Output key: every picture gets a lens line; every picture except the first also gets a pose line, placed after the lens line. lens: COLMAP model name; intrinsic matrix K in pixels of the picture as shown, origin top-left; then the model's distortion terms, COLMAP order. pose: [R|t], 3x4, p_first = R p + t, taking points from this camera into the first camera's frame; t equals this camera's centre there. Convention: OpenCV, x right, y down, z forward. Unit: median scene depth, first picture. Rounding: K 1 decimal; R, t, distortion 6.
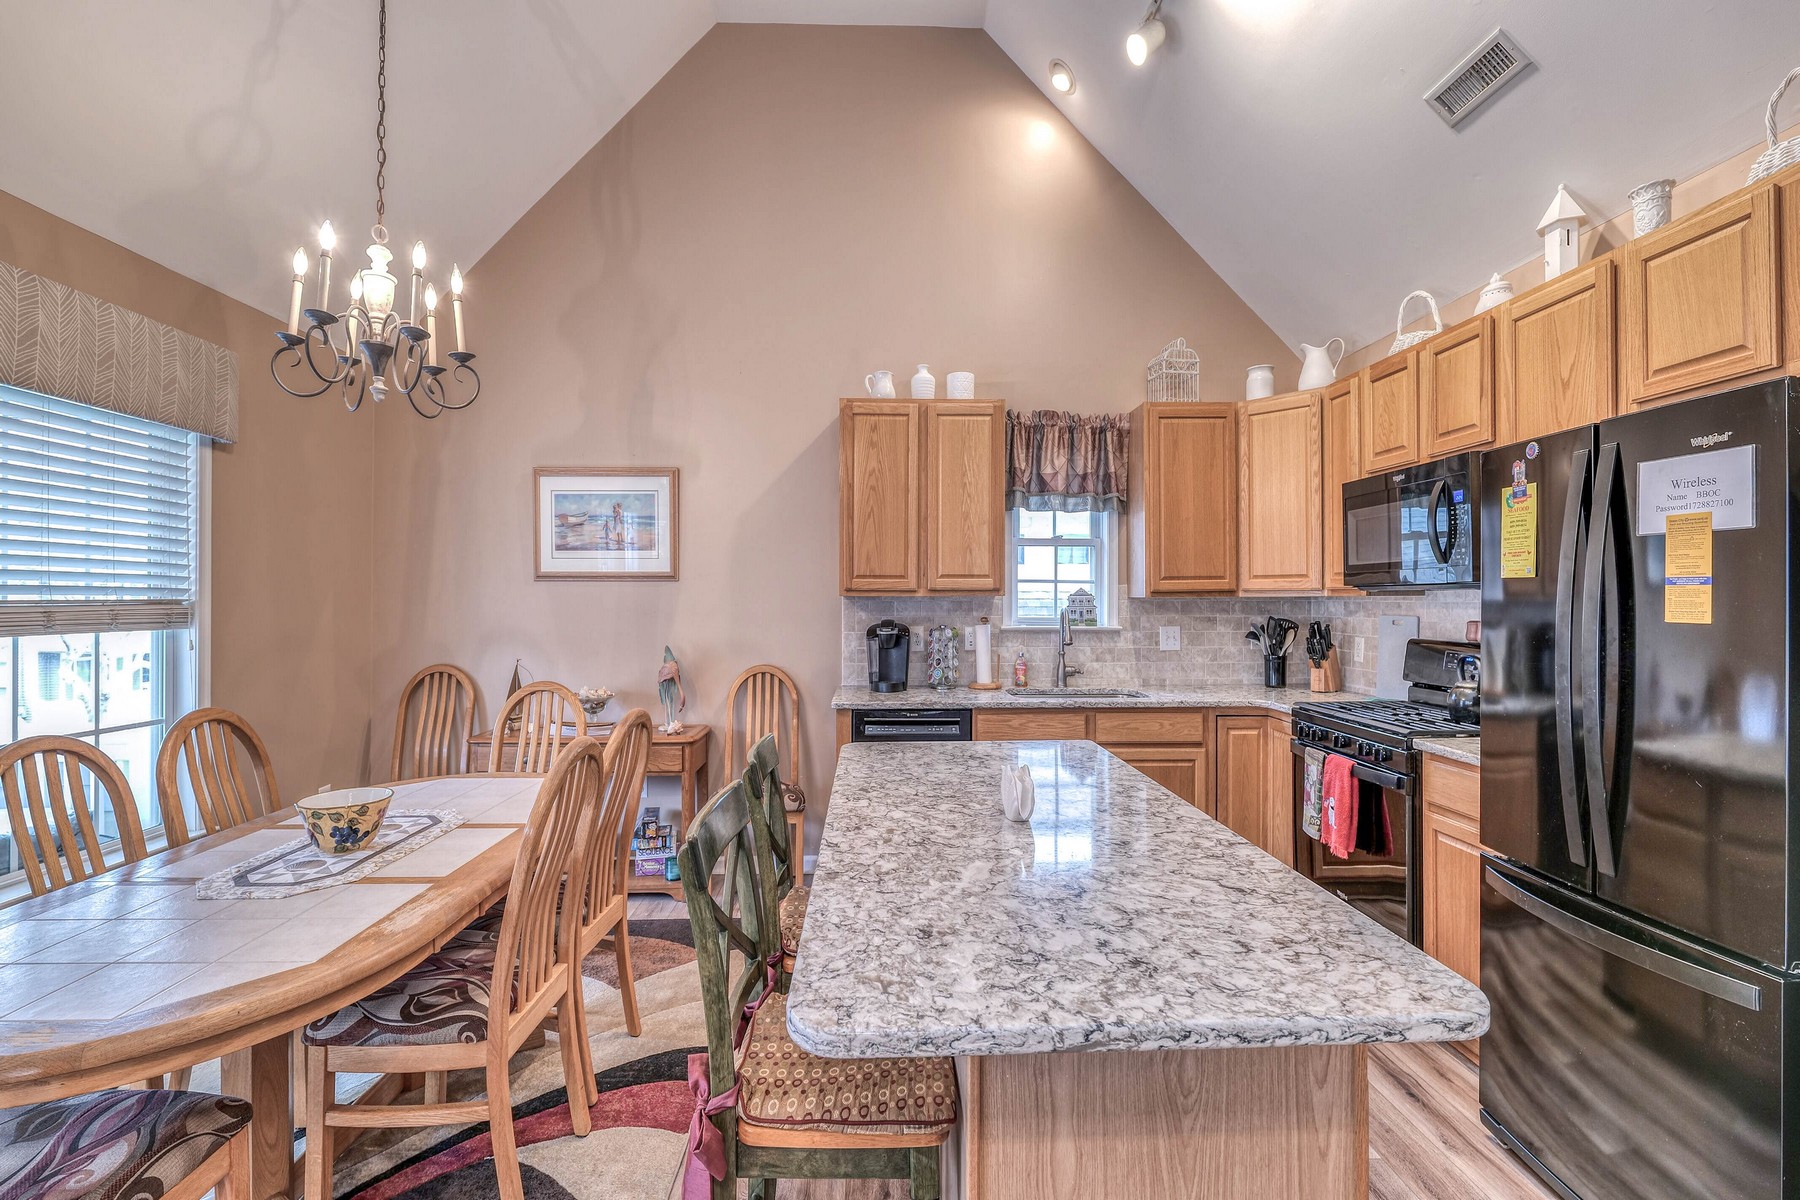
lens RADIAL K [[730.2, 0, 888.0], [0, 730.2, 597.7], [0, 0, 1]] dist [-0.013947, 0.001501]
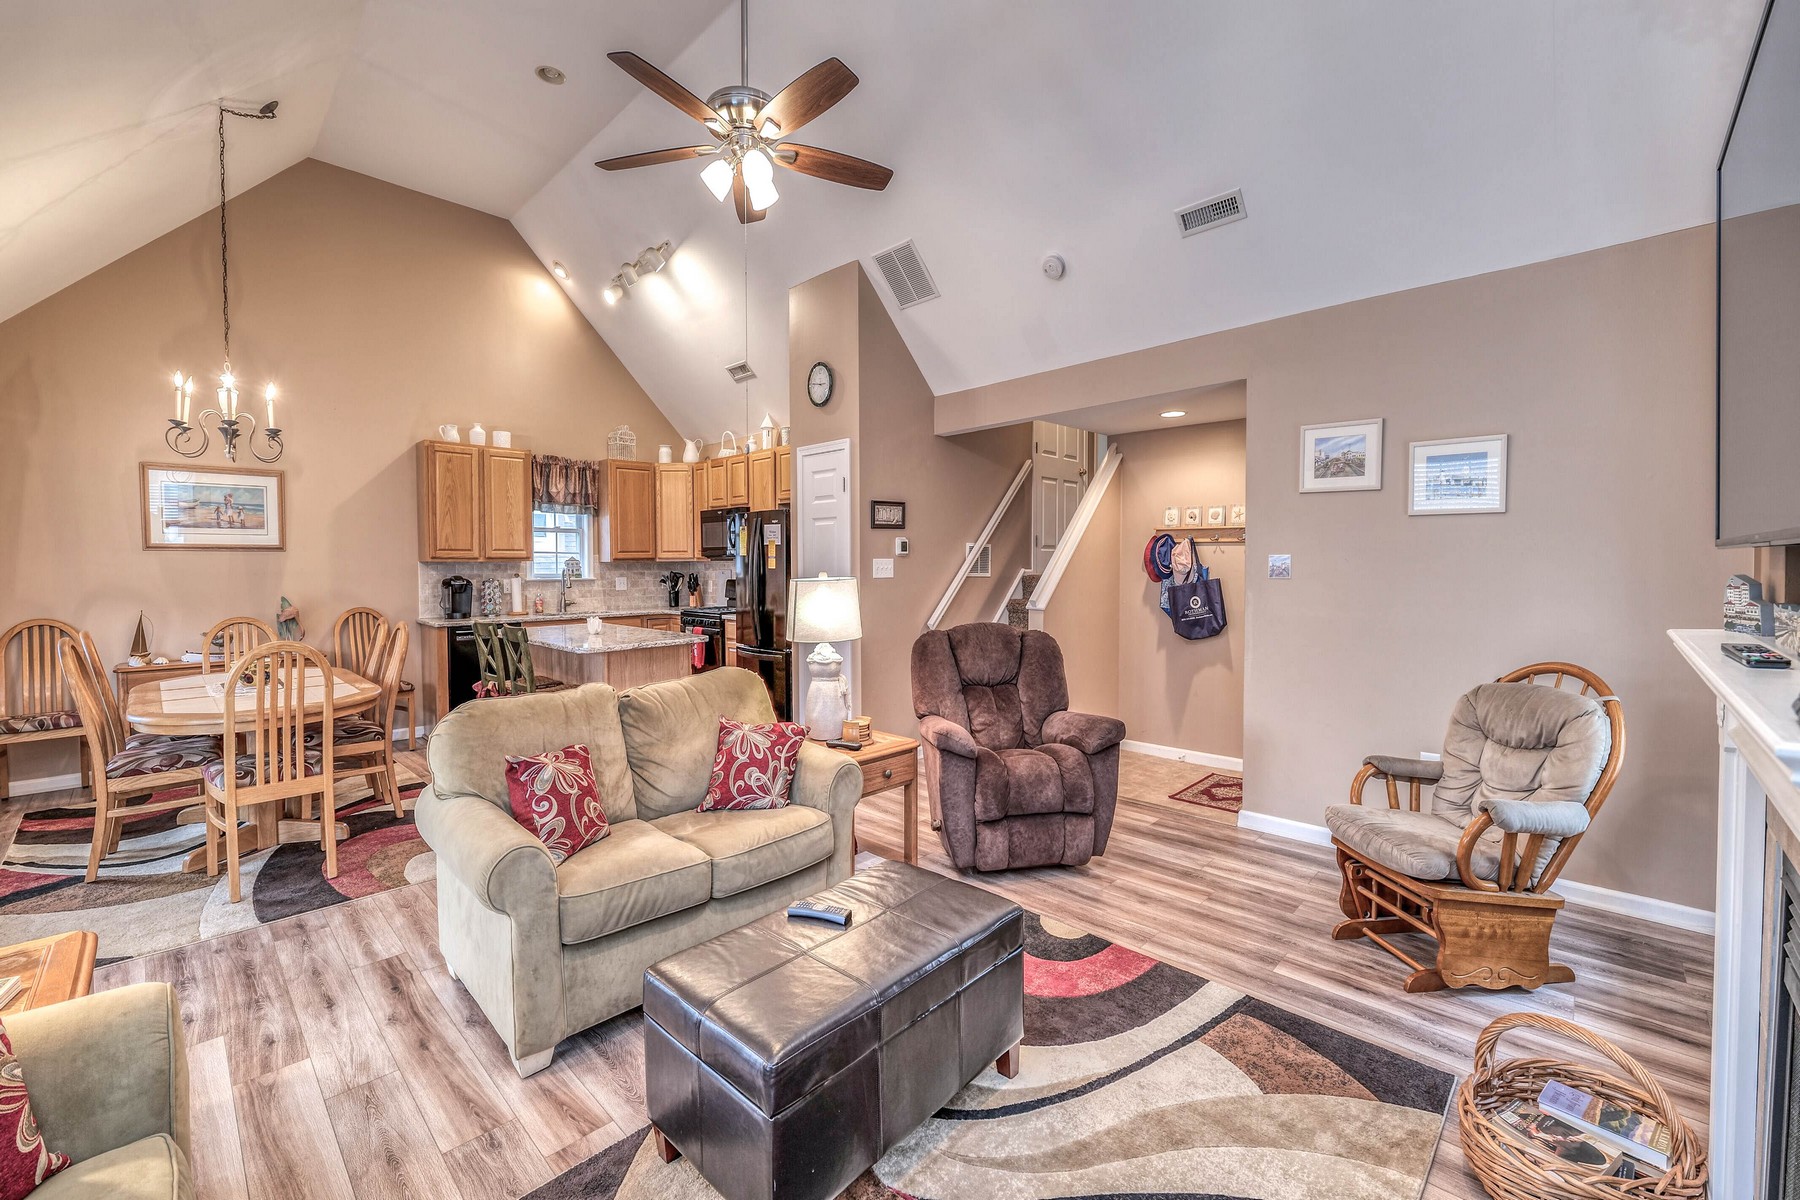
lens RADIAL K [[730.2, 0, 893.7], [0, 730.2, 585.8], [0, 0, 1]] dist [-0.013947, 0.001501]
pose [[0.712677, -0.024764, 0.701055, -0.452656], [0.002516, 0.999461, 0.032747, 0.001474], [-0.701488, -0.021574, 0.712355, -0.872248]]
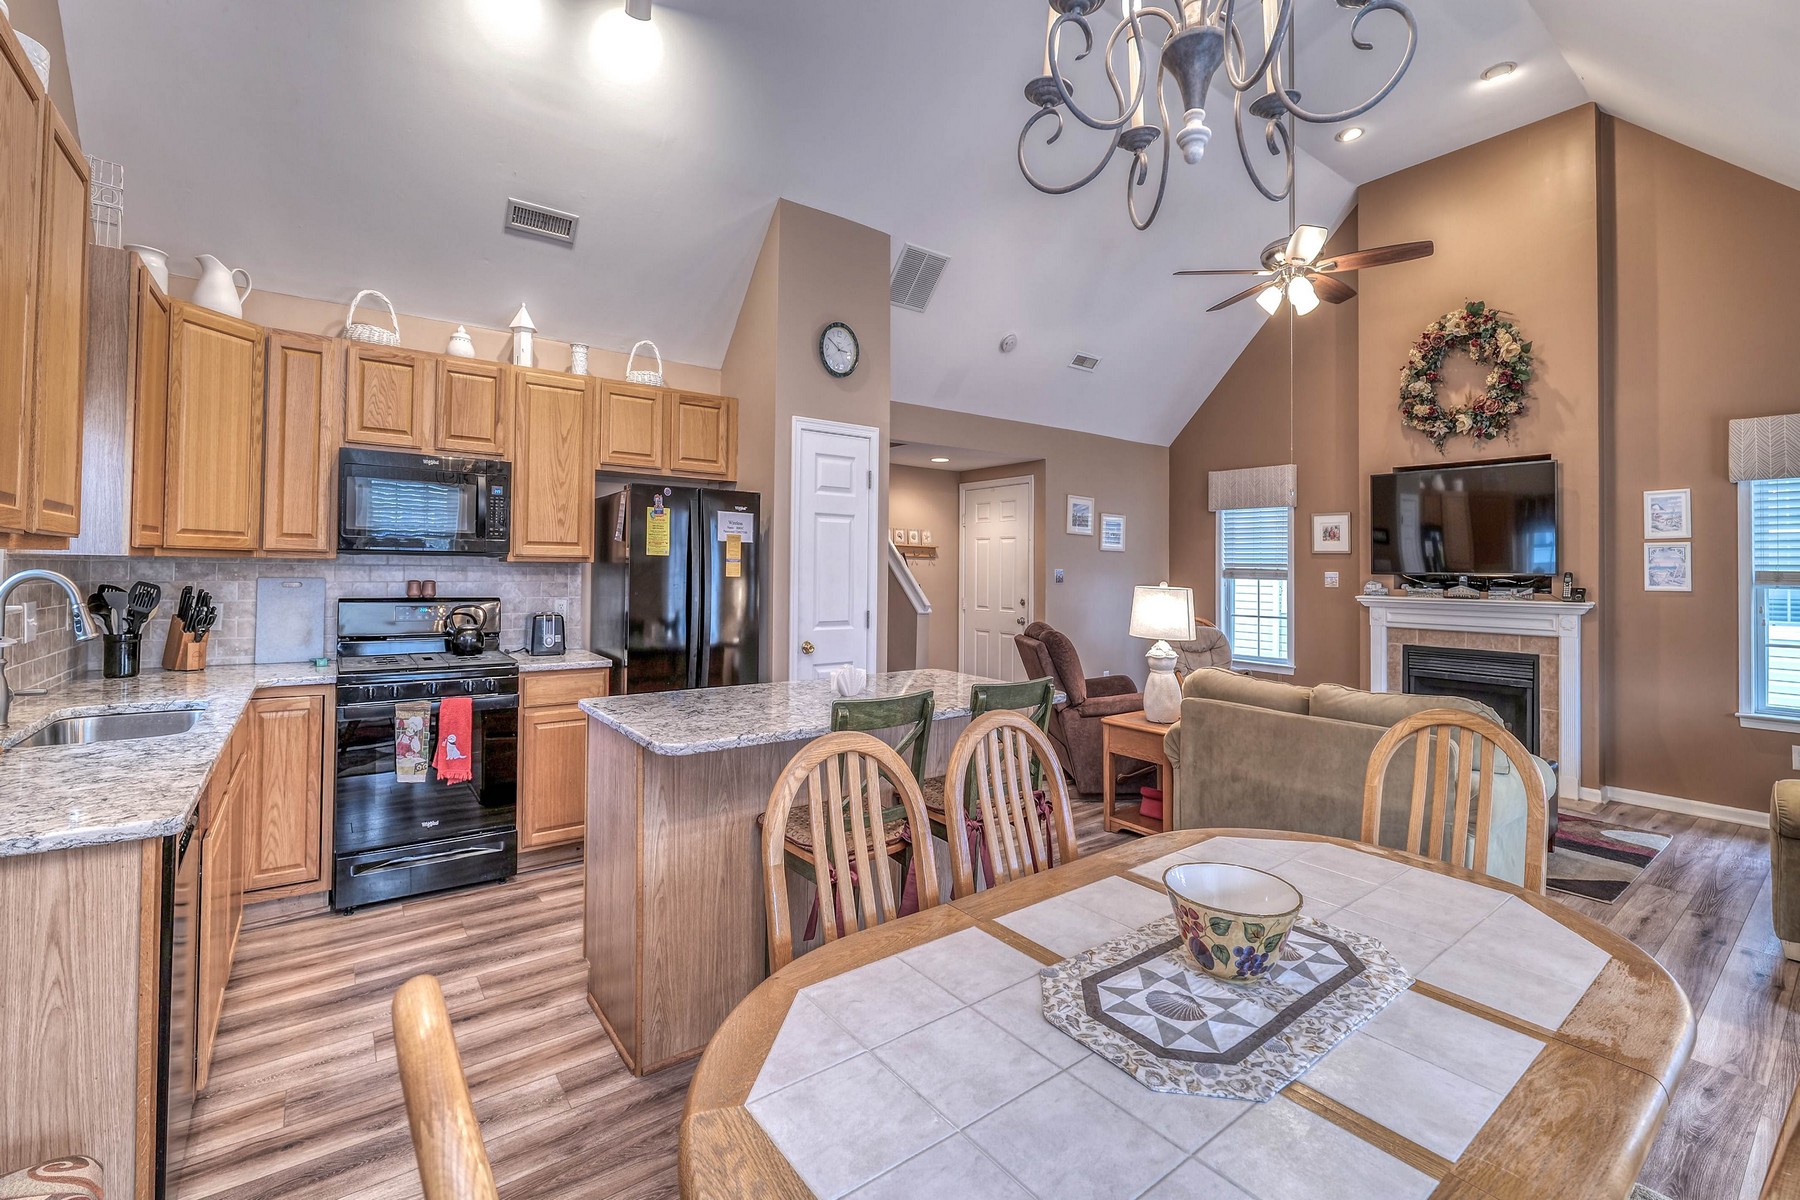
lens RADIAL K [[760.6, 0, 886.6], [0, 760.6, 560.4], [0, 0, 1]] dist [-0.010214, 0.000482]
pose [[-0.576913, 0.003816, 0.816797, -0.566659], [-0.014217, 0.999791, -0.014713, 0.003818], [-0.816682, -0.020100, -0.576738, 0.828459]]
